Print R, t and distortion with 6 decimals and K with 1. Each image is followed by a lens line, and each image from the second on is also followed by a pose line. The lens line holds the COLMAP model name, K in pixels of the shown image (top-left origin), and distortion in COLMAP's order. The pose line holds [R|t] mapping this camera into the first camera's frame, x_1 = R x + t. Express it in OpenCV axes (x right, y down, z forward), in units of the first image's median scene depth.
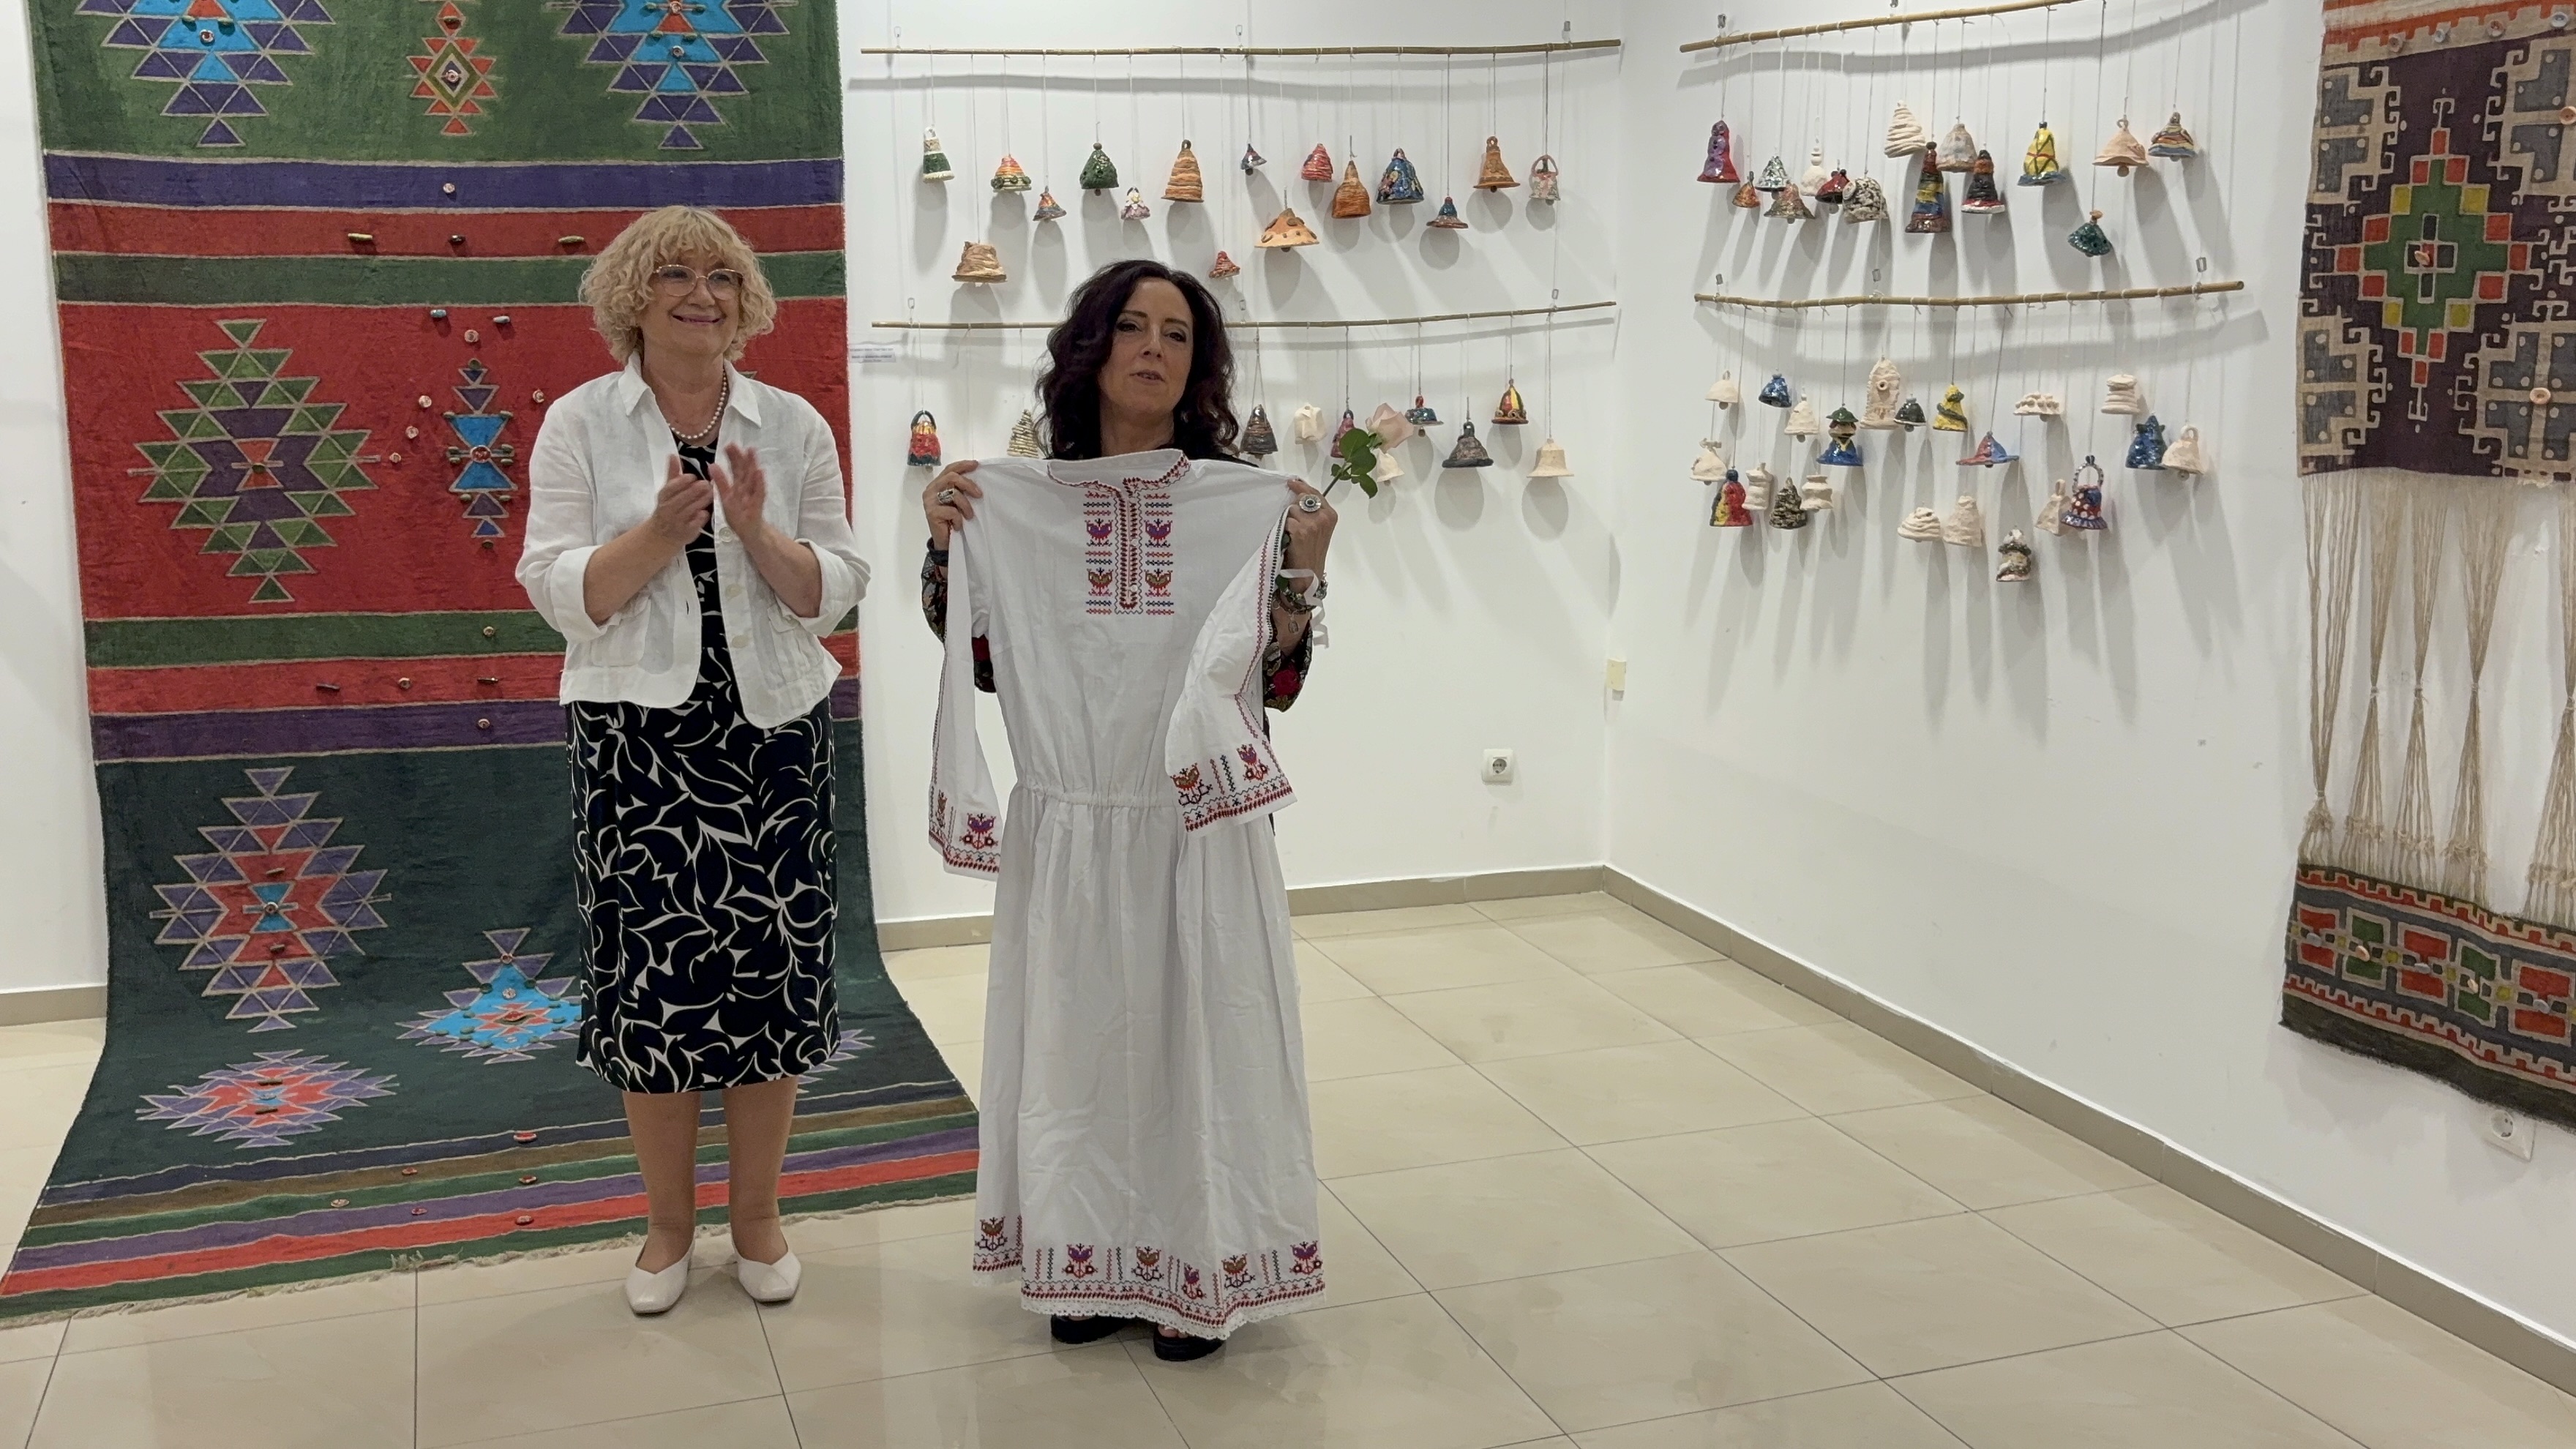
lens RADIAL K [[2547.6, 0, 1236.1], [0, 2547.6, 733.9], [0, 0, 1]] dist [0.036301, 0.000000]
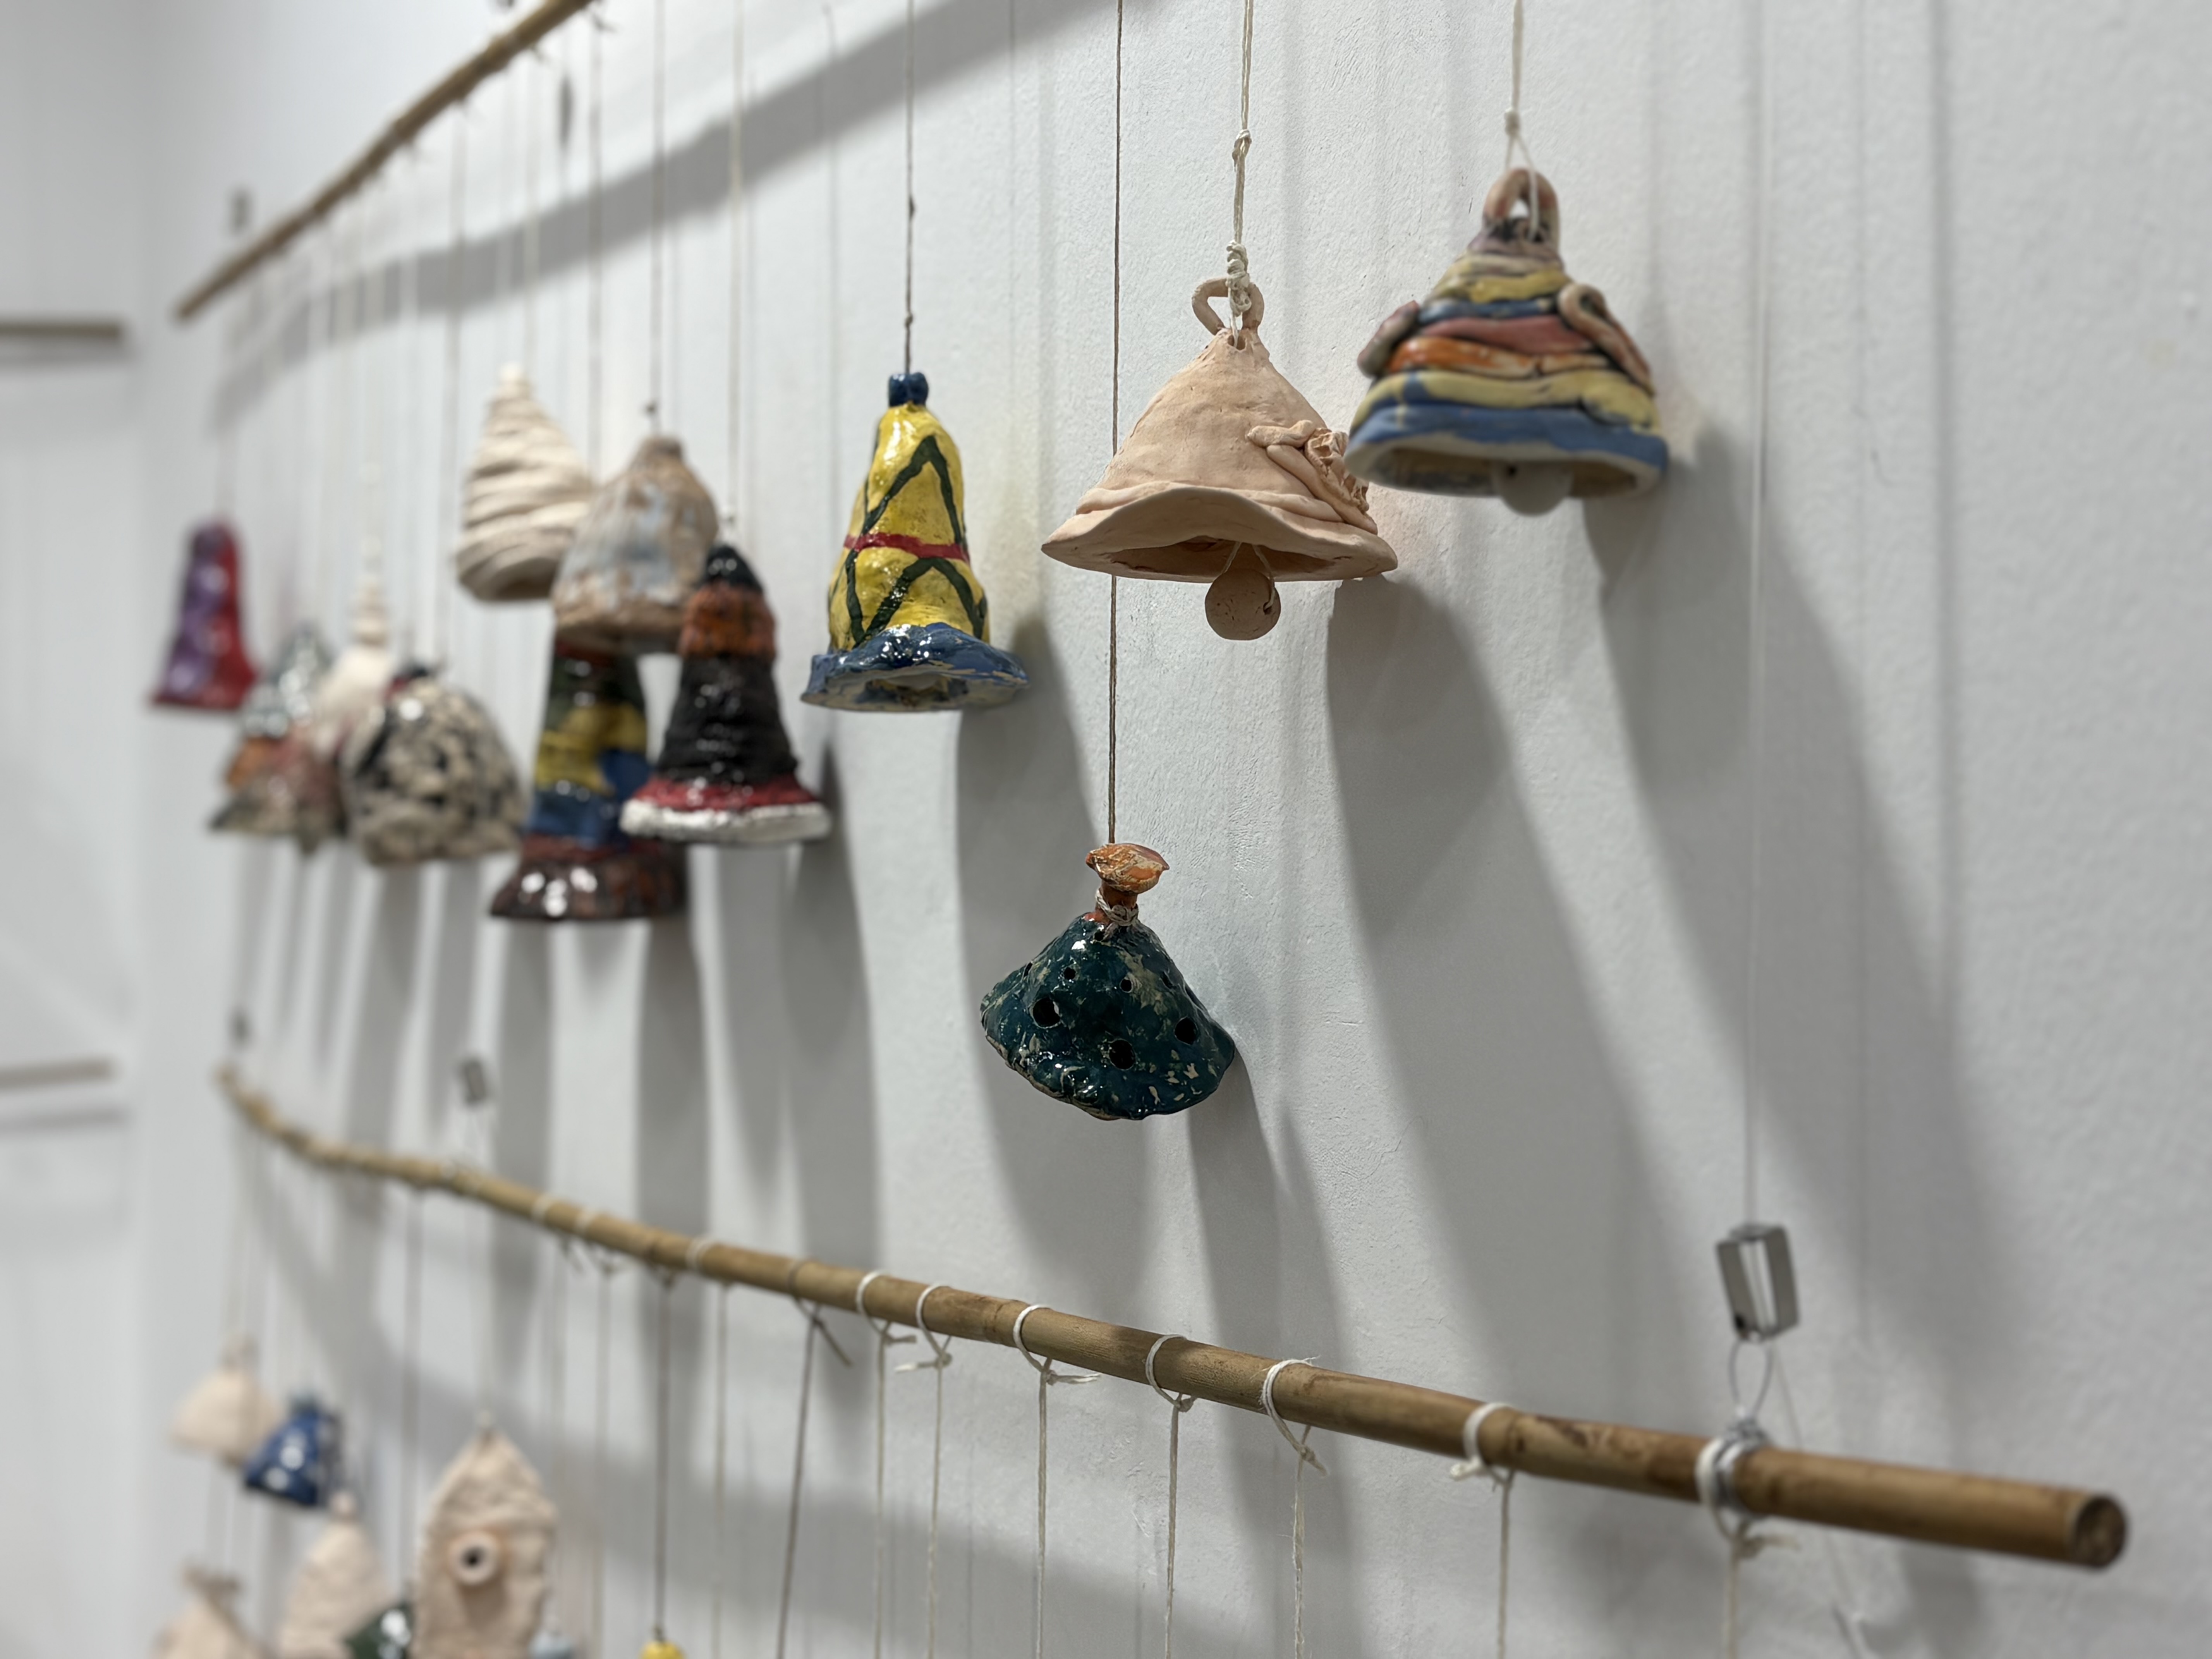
lens RADIAL K [[3023.5, 0, 1103.2], [0, 3023.5, 847.2], [0, 0, 1]] dist [0.058020, 0.000000]
pose [[0.988992, 0.017528, 0.146926, 0.312680], [0.010665, 0.981932, -0.188935, -0.171311], [-0.147583, 0.188422, 0.970936, 0.830343]]
